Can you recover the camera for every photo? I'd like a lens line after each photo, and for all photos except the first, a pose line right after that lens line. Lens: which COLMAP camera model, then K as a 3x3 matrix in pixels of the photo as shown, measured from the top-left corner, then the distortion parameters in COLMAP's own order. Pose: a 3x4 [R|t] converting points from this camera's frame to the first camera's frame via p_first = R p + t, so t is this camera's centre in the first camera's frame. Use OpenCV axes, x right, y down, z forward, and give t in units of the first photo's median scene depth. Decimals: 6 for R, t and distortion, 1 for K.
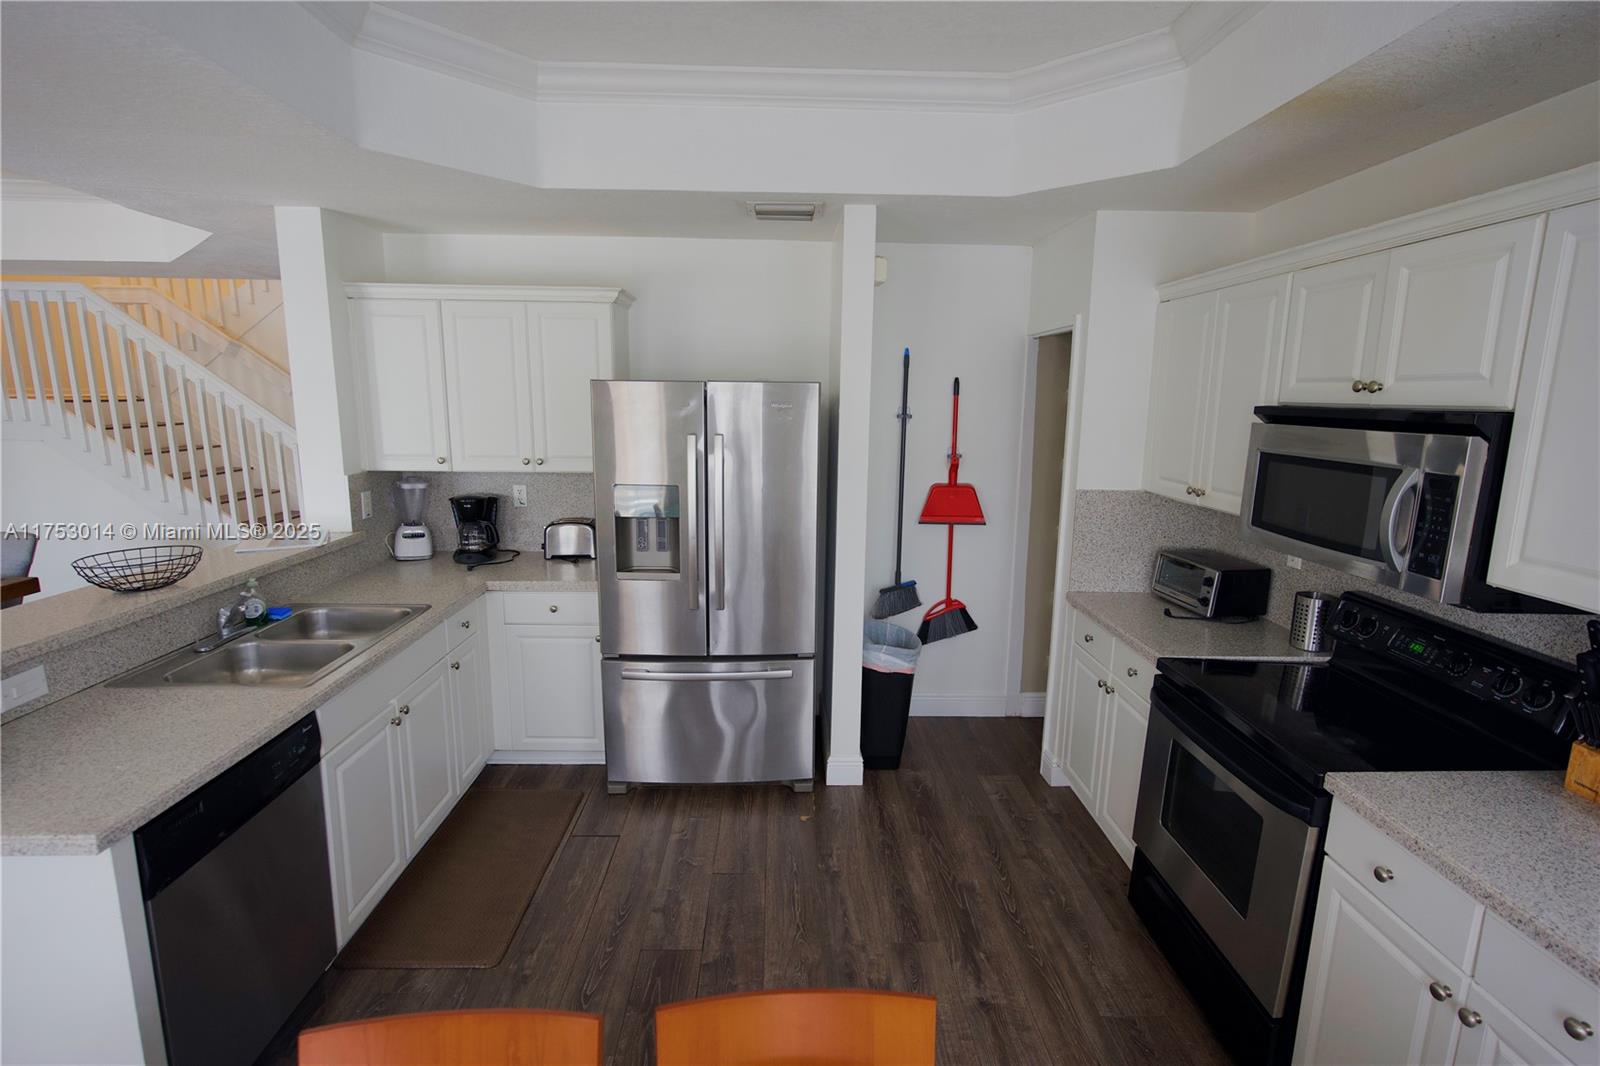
lens RADIAL K [[755.9, 0, 806.8], [0, 755.9, 529.5], [0, 0, 1]] dist [-0.012641, 0.004825]
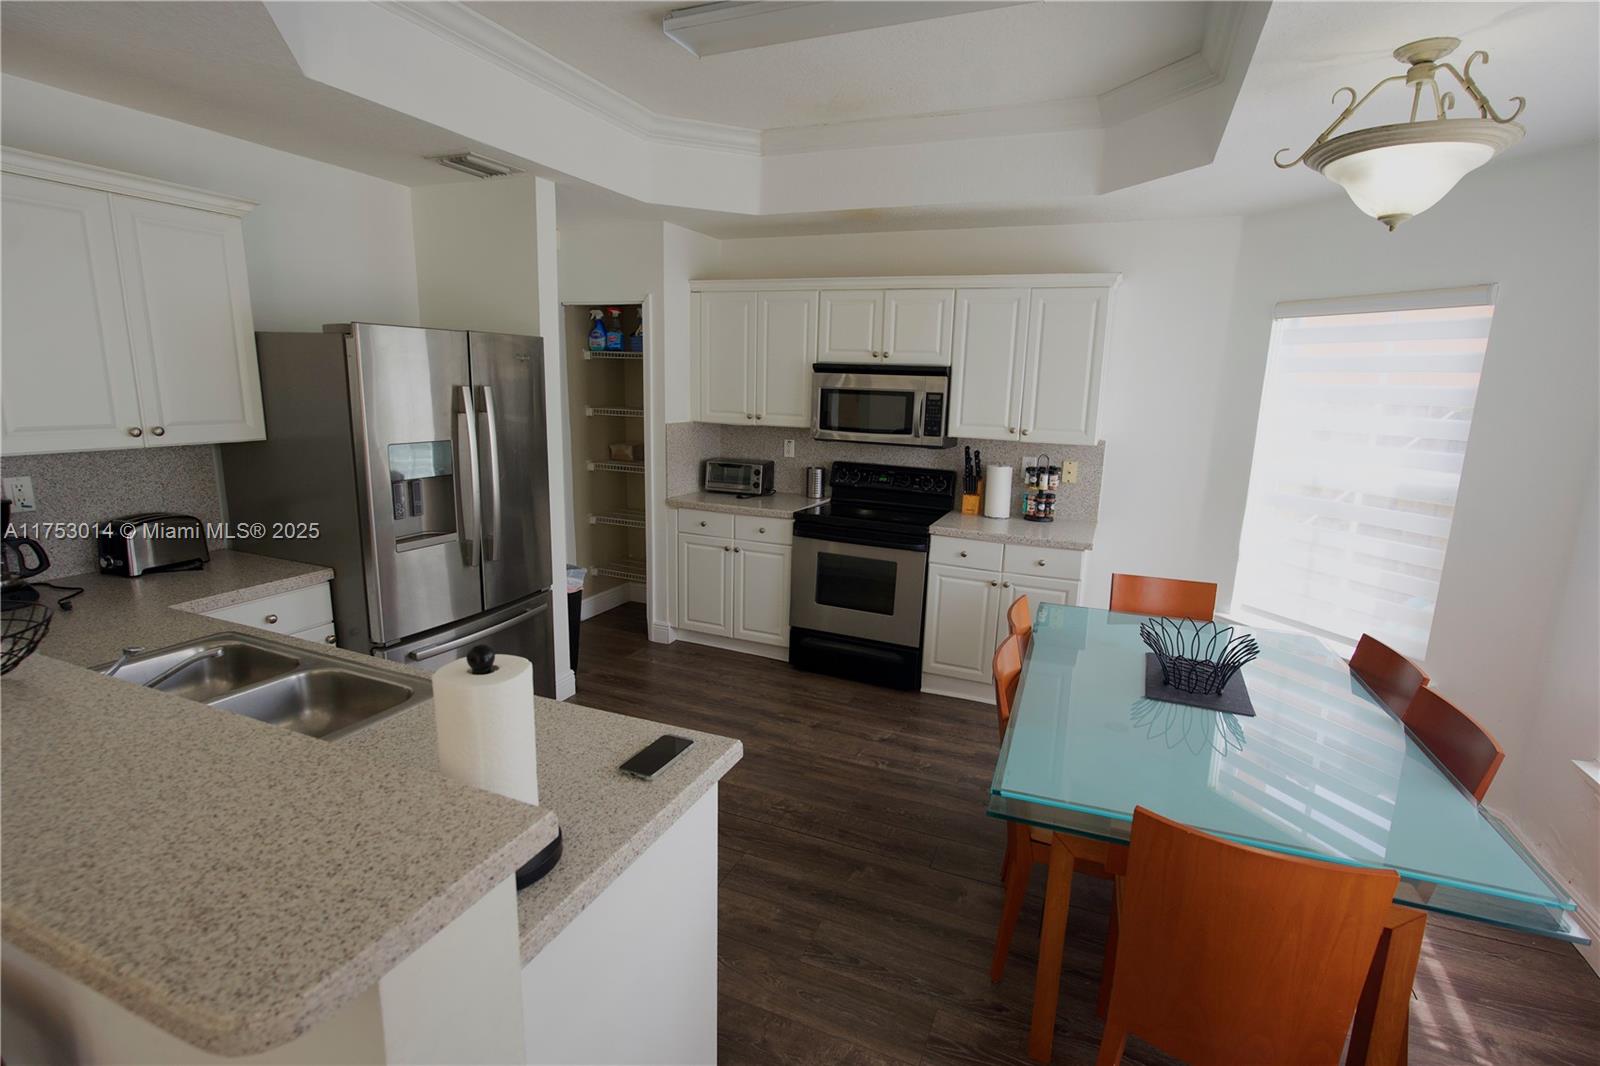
lens RADIAL K [[755.9, 0, 802.9], [0, 755.9, 530.6], [0, 0, 1]] dist [-0.012641, 0.004825]
pose [[0.420914, -0.181018, 0.888855, -0.947331], [0.138125, 0.981250, 0.134426, -0.014461], [-0.896523, 0.066191, 0.438025, 0.214521]]
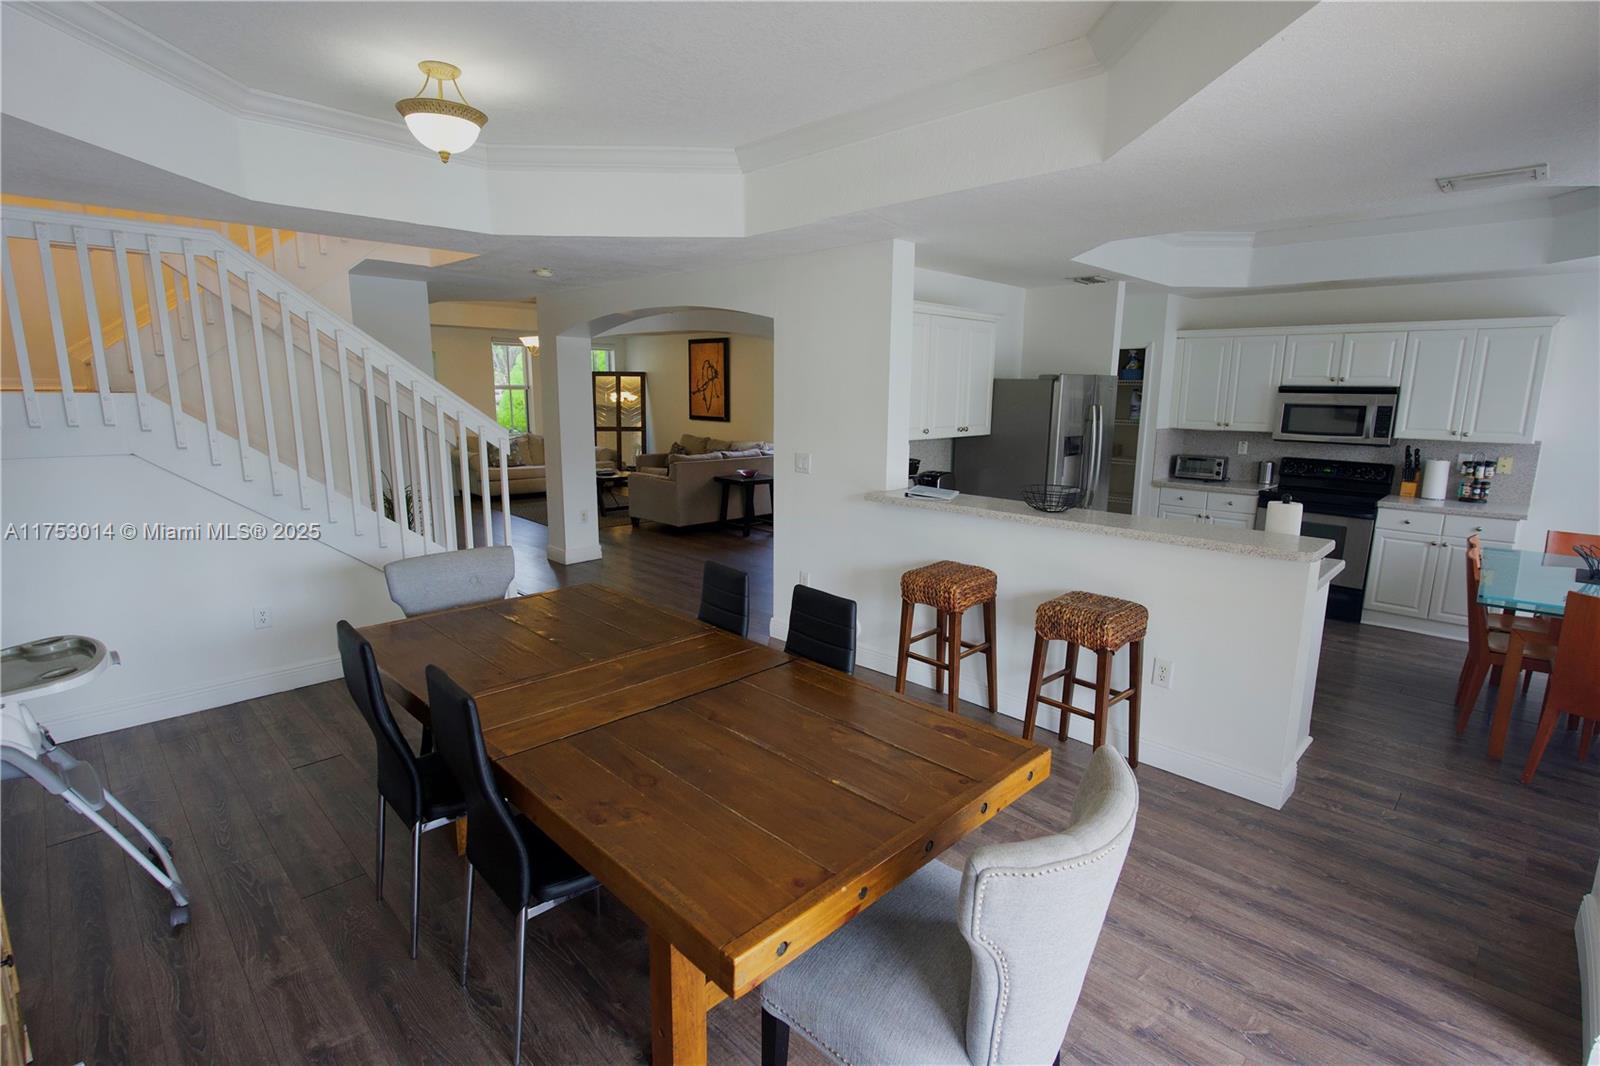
lens RADIAL K [[755.9, 0, 798.3], [0, 755.9, 529.8], [0, 0, 1]] dist [-0.012641, 0.004825]
pose [[0.728245, -0.133951, 0.672098, -2.054418], [0.124407, 0.990257, 0.062561, -0.038009], [-0.673930, 0.038054, 0.737814, 0.194159]]
